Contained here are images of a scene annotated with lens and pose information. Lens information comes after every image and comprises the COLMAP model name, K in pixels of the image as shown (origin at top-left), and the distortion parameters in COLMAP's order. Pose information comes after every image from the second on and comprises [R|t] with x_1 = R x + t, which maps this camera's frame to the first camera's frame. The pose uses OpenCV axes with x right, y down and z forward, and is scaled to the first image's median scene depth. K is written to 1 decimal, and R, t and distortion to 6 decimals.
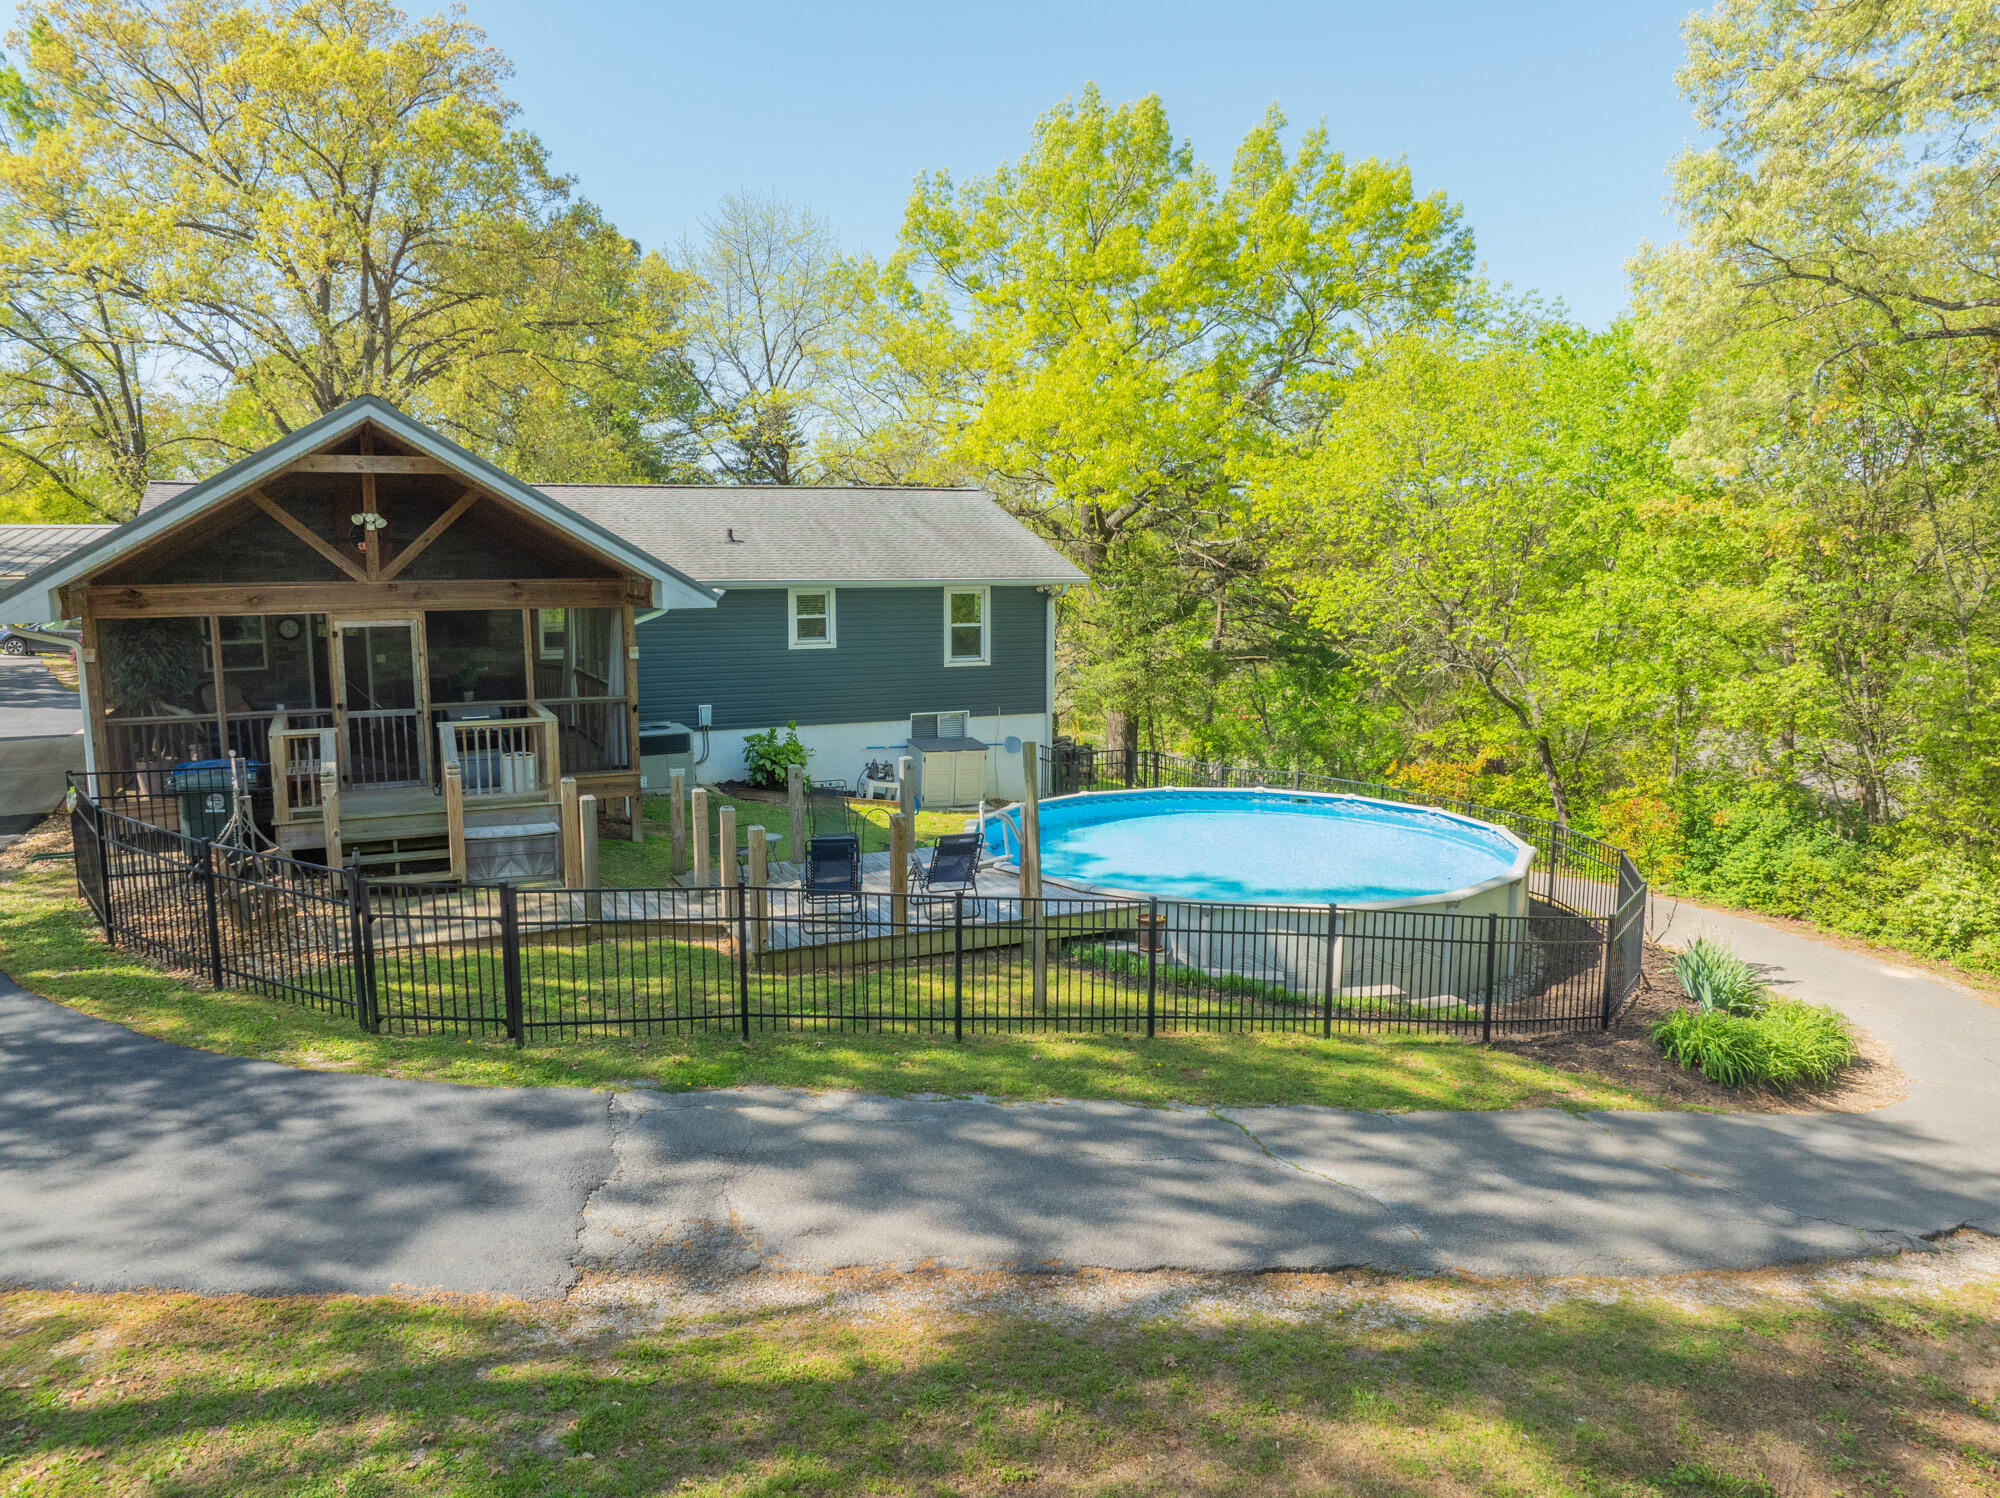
lens RADIAL K [[1401.7, 0, 997.2], [0, 1401.7, 757.4], [0, 0, 1]] dist [-0.056753, 0.003027]
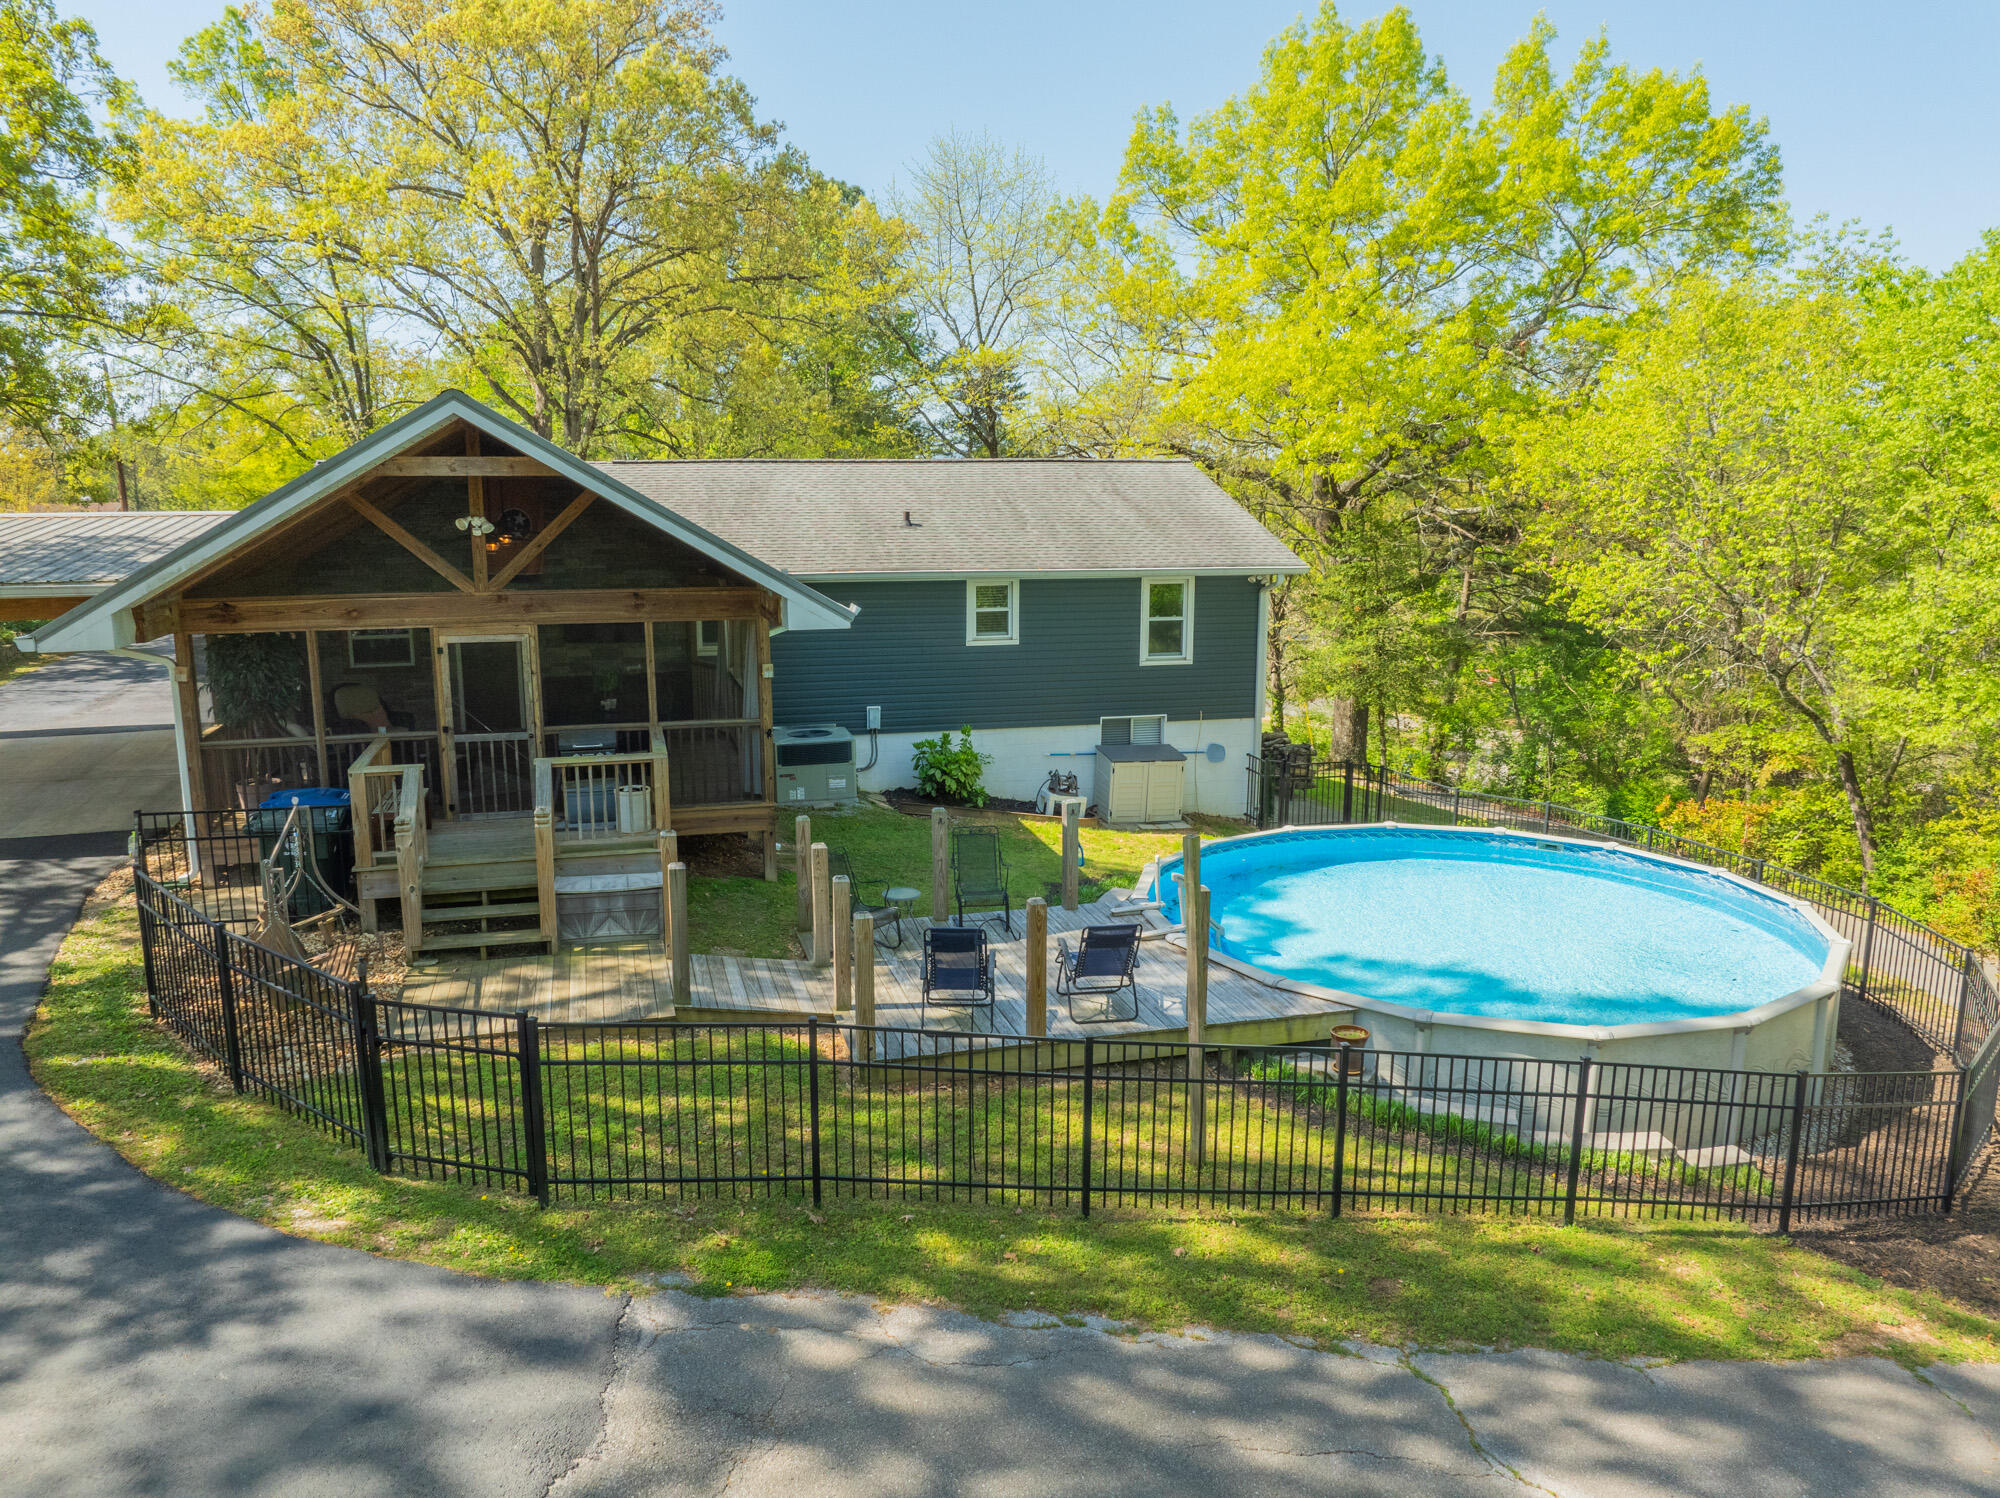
lens RADIAL K [[1380.3, 0, 1002.9], [0, 1380.3, 744.5], [0, 0, 1]] dist [-0.056789, -0.003174]
pose [[0.985555, 0.031023, -0.166493, 0.024949], [-0.024501, 0.998855, 0.041088, -0.050617], [0.167577, -0.036415, 0.985186, 0.122013]]
